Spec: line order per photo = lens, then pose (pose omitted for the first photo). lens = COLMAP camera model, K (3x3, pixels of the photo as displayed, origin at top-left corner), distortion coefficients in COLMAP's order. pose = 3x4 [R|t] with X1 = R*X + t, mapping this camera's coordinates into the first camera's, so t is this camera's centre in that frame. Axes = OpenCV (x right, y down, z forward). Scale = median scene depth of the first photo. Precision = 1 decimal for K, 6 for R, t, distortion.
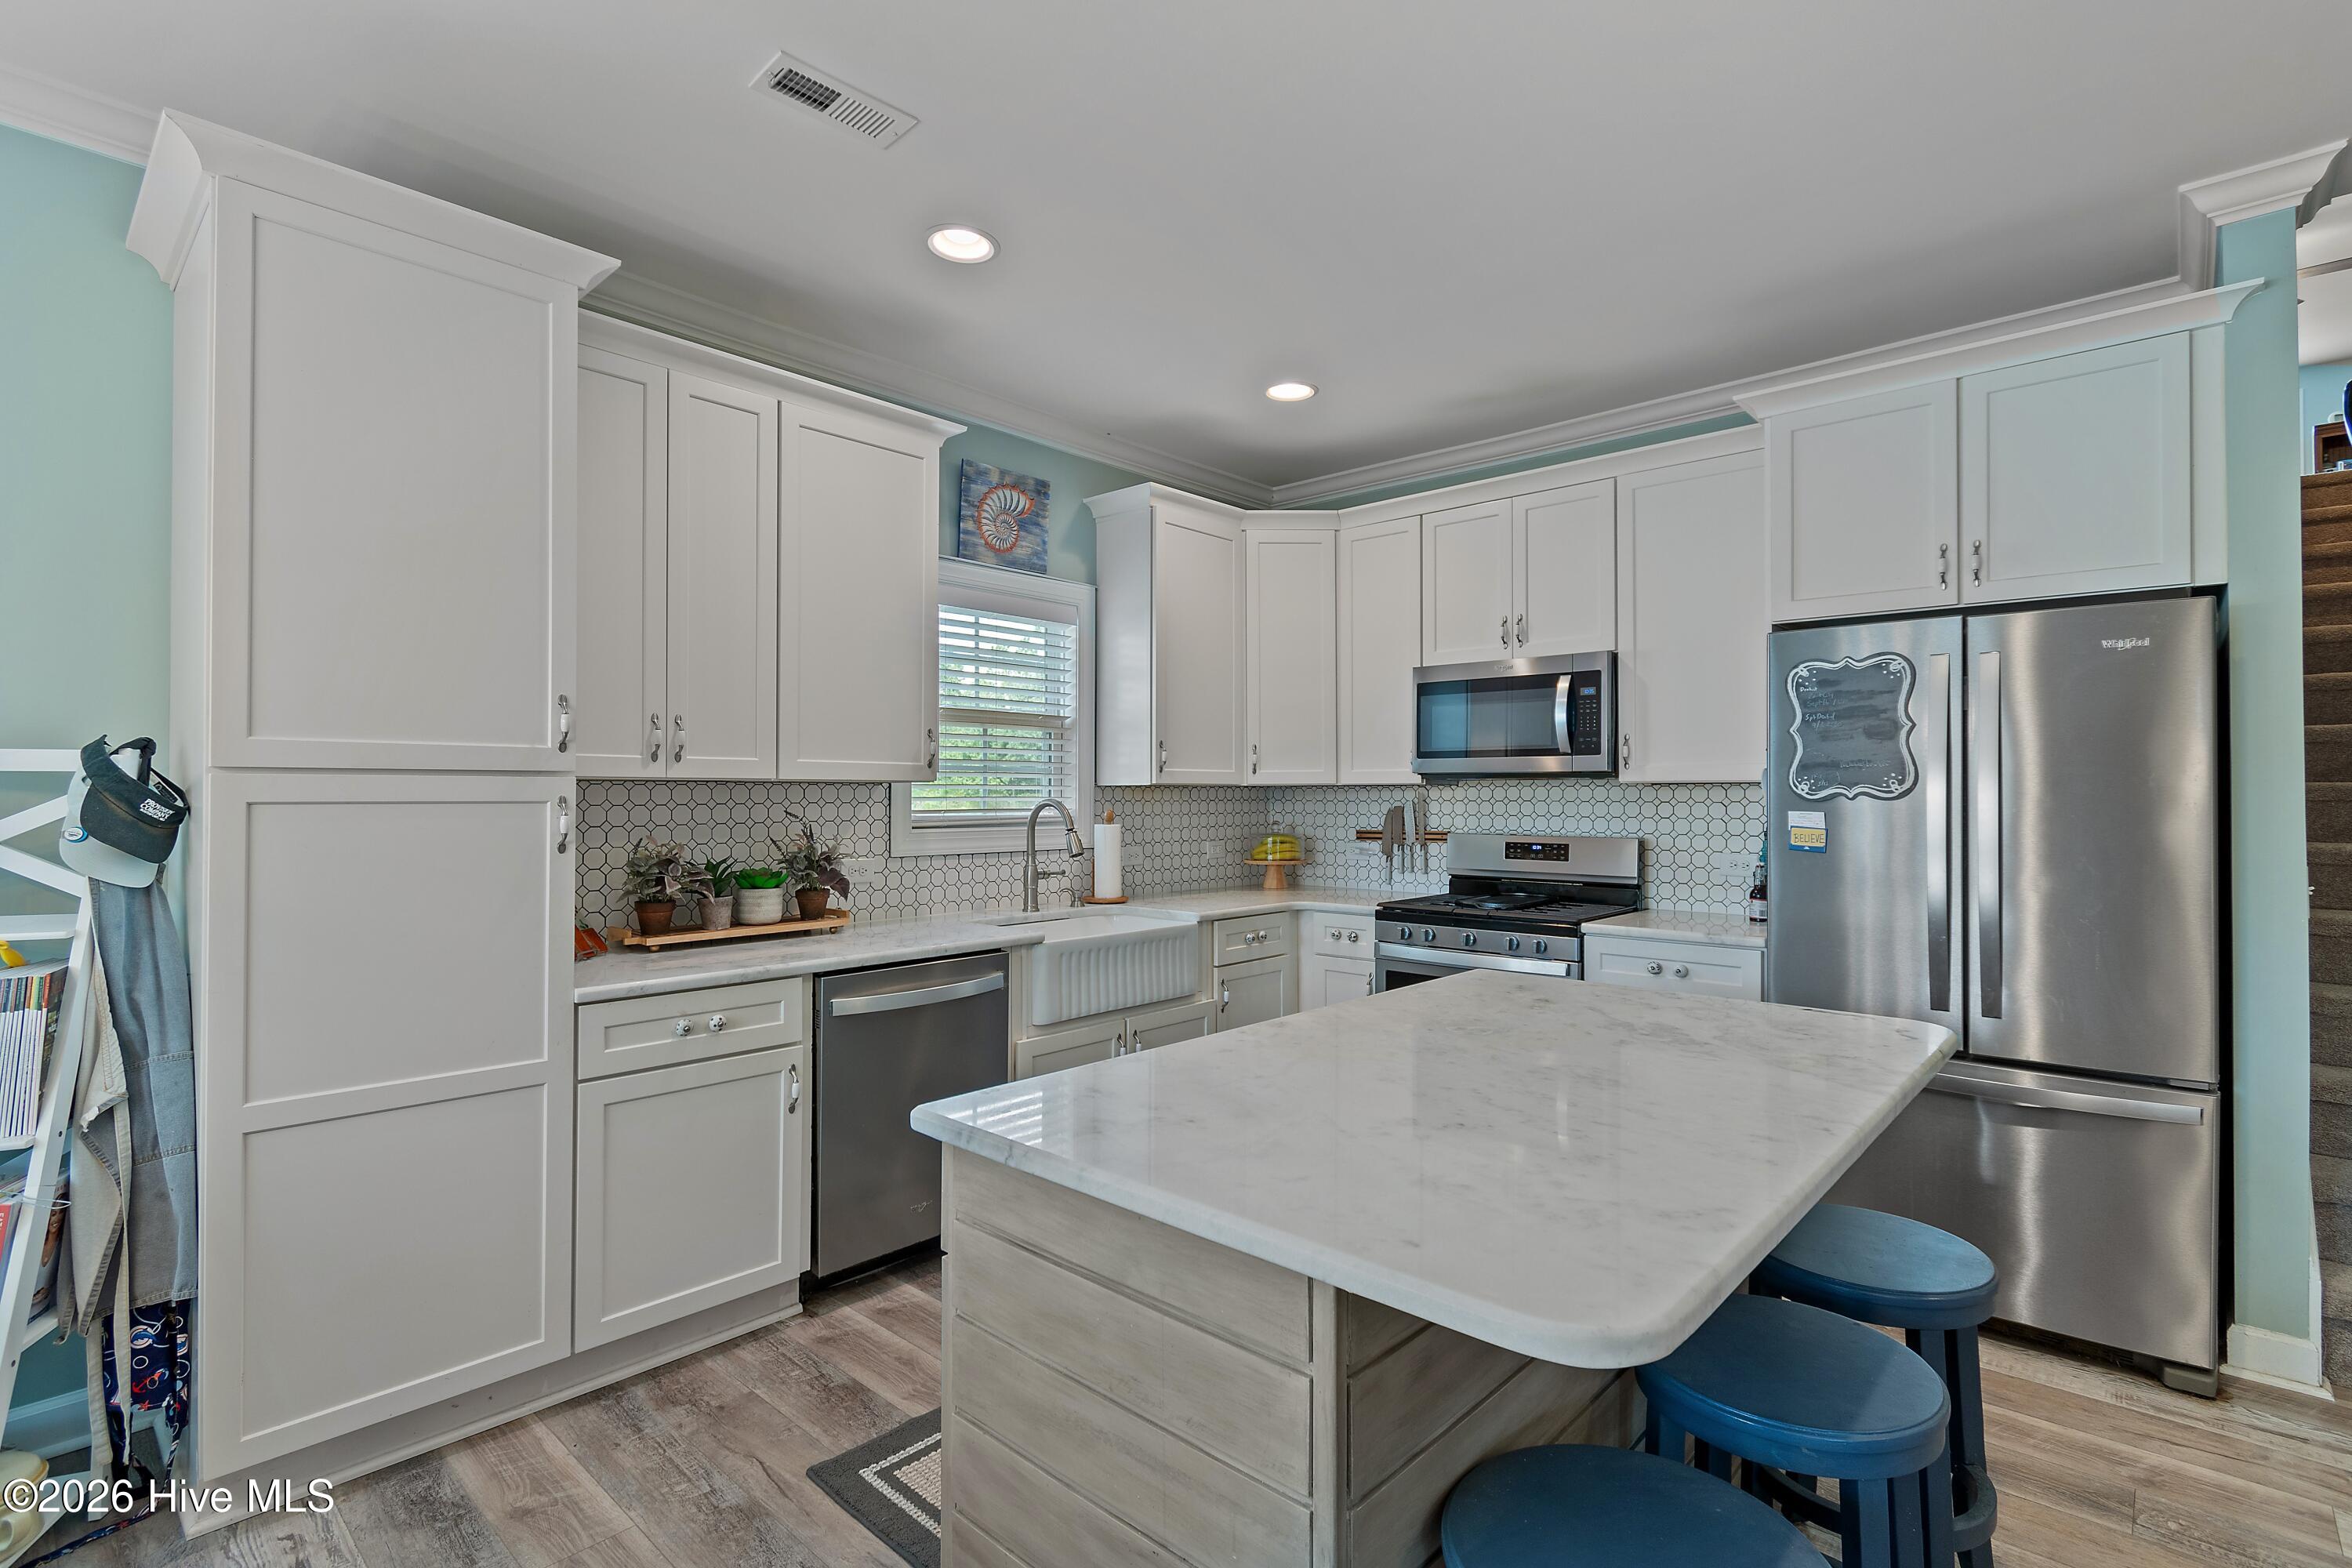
lens RADIAL K [[1104.4, 0, 1179.6], [0, 1104.4, 788.2], [0, 0, 1]] dist [0.002216, -0.000440]
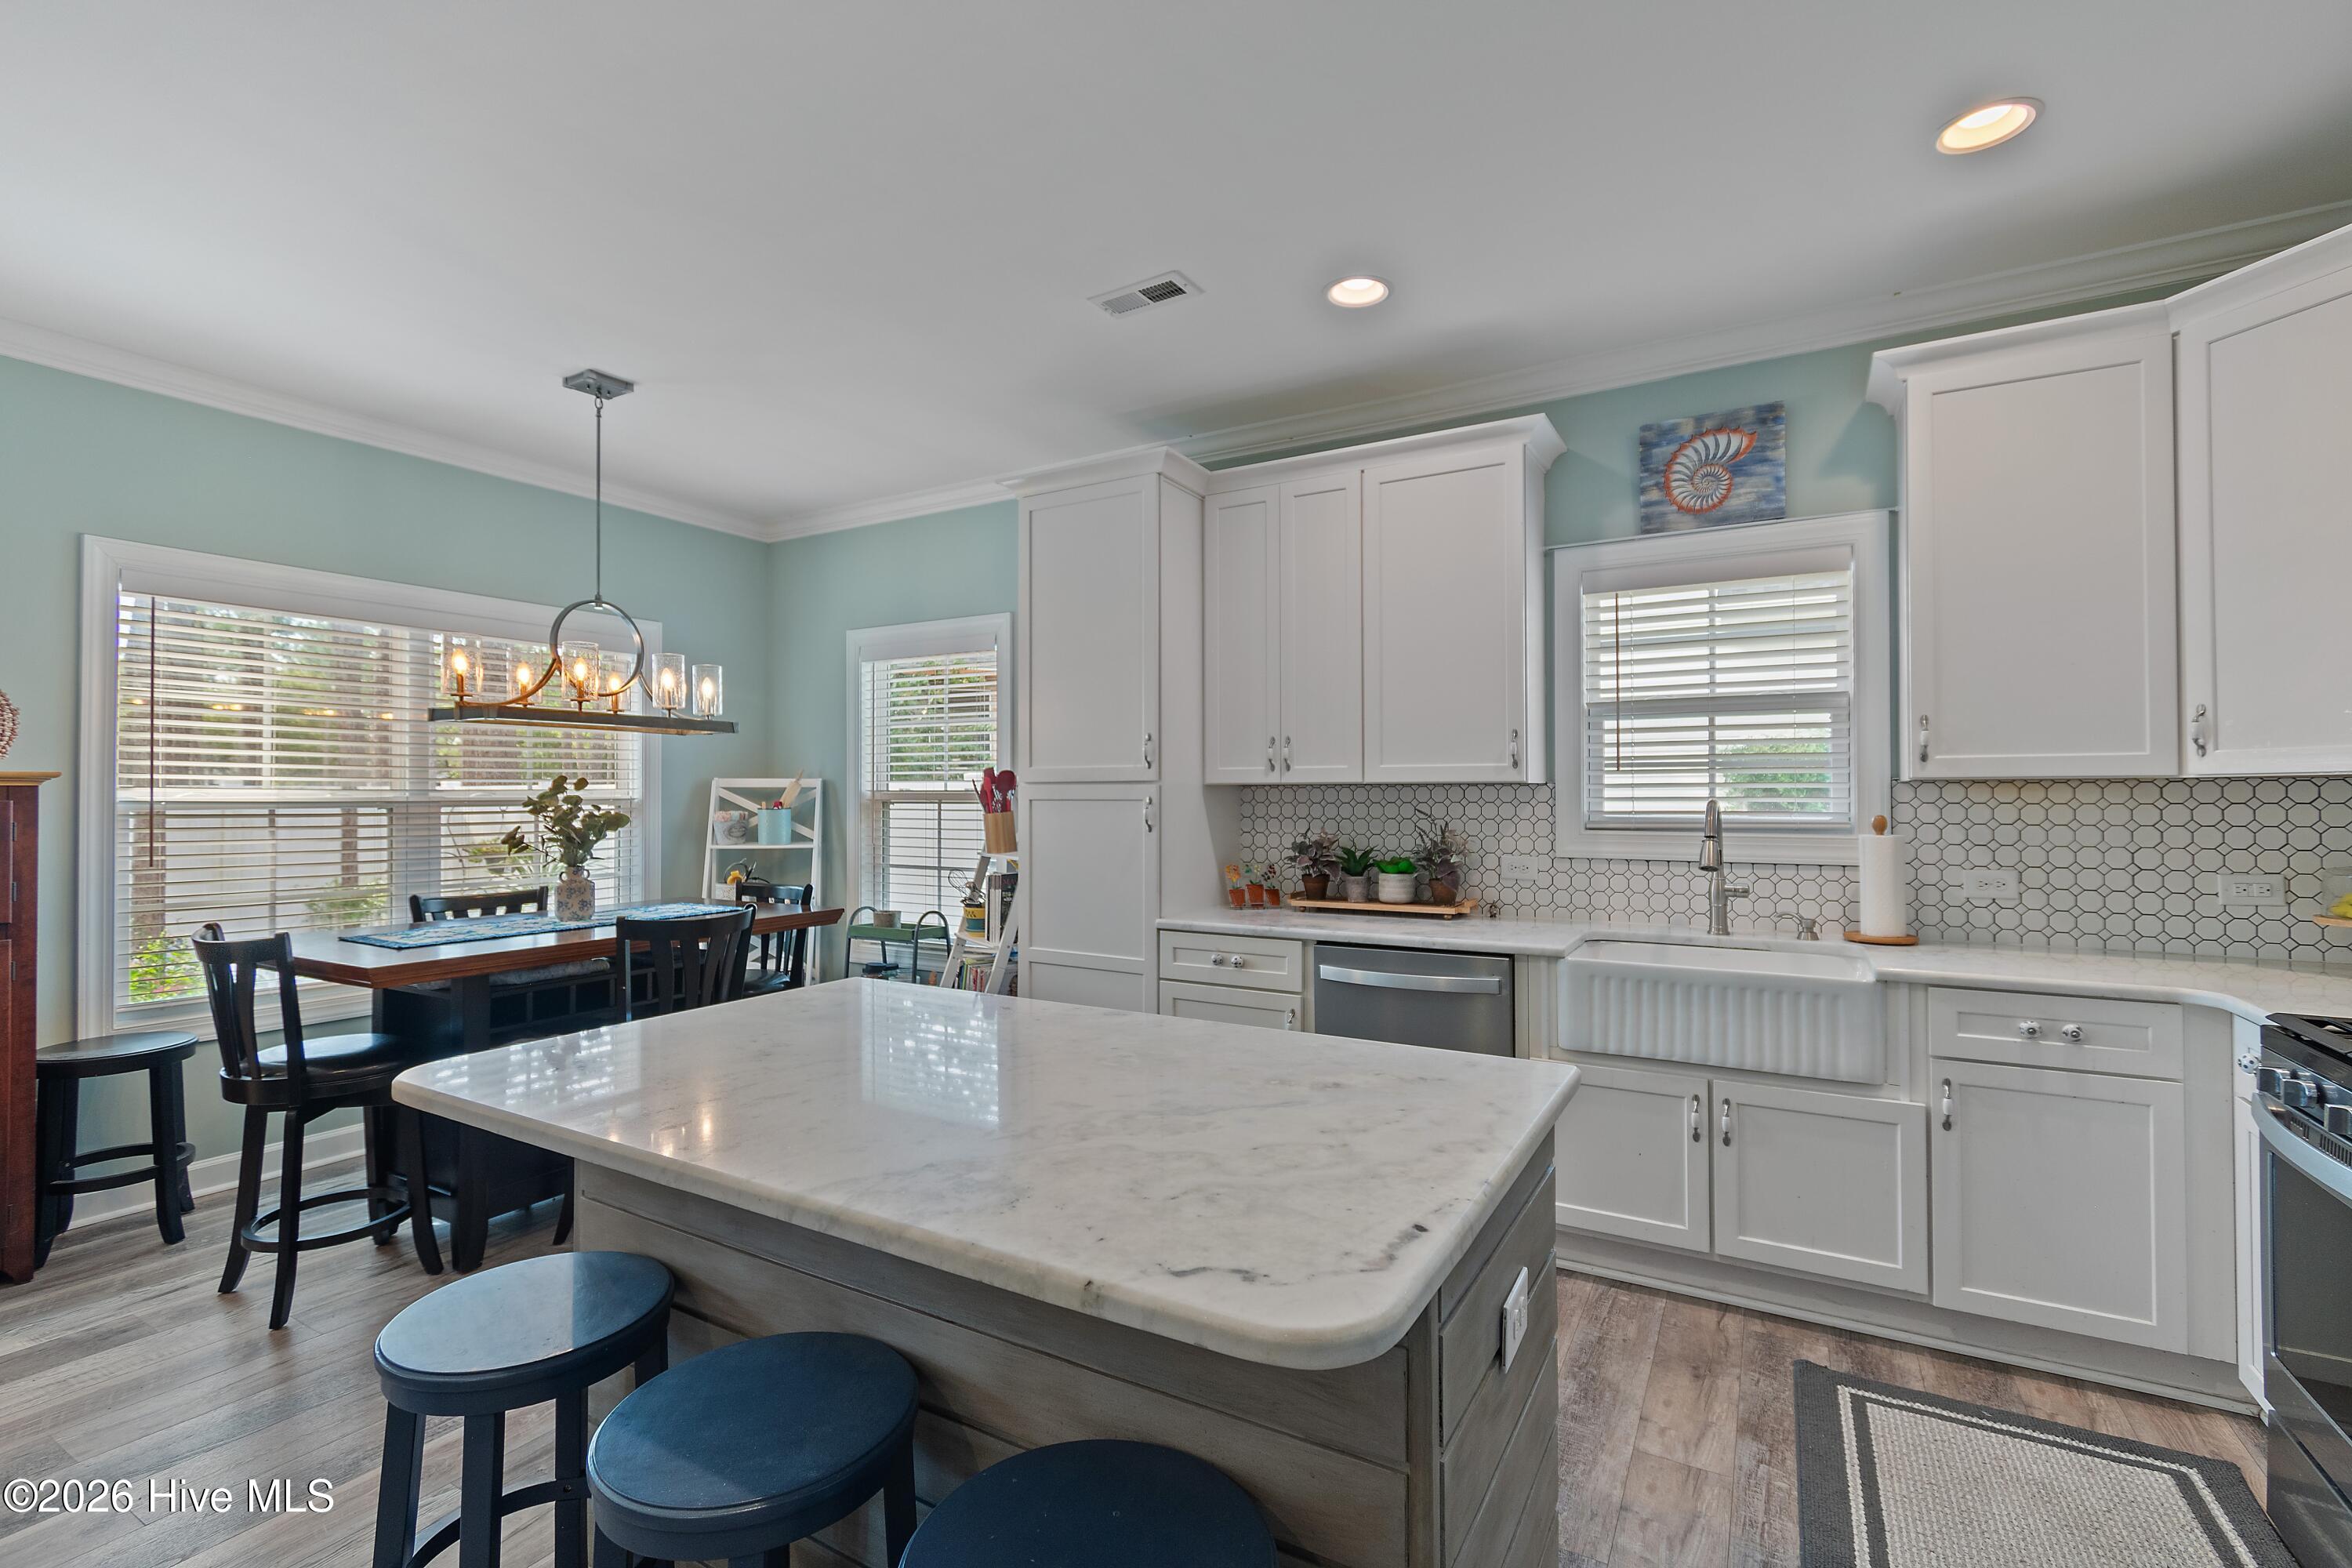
lens RADIAL K [[1034.8, 0, 1173.0], [0, 1034.8, 783.9], [0, 0, 1]] dist [0.005851, -0.002558]
pose [[0.206684, -0.013010, -0.978321, 0.505664], [0.007116, 0.999905, -0.011794, 0.003956], [0.978382, -0.004524, 0.206757, 0.403380]]
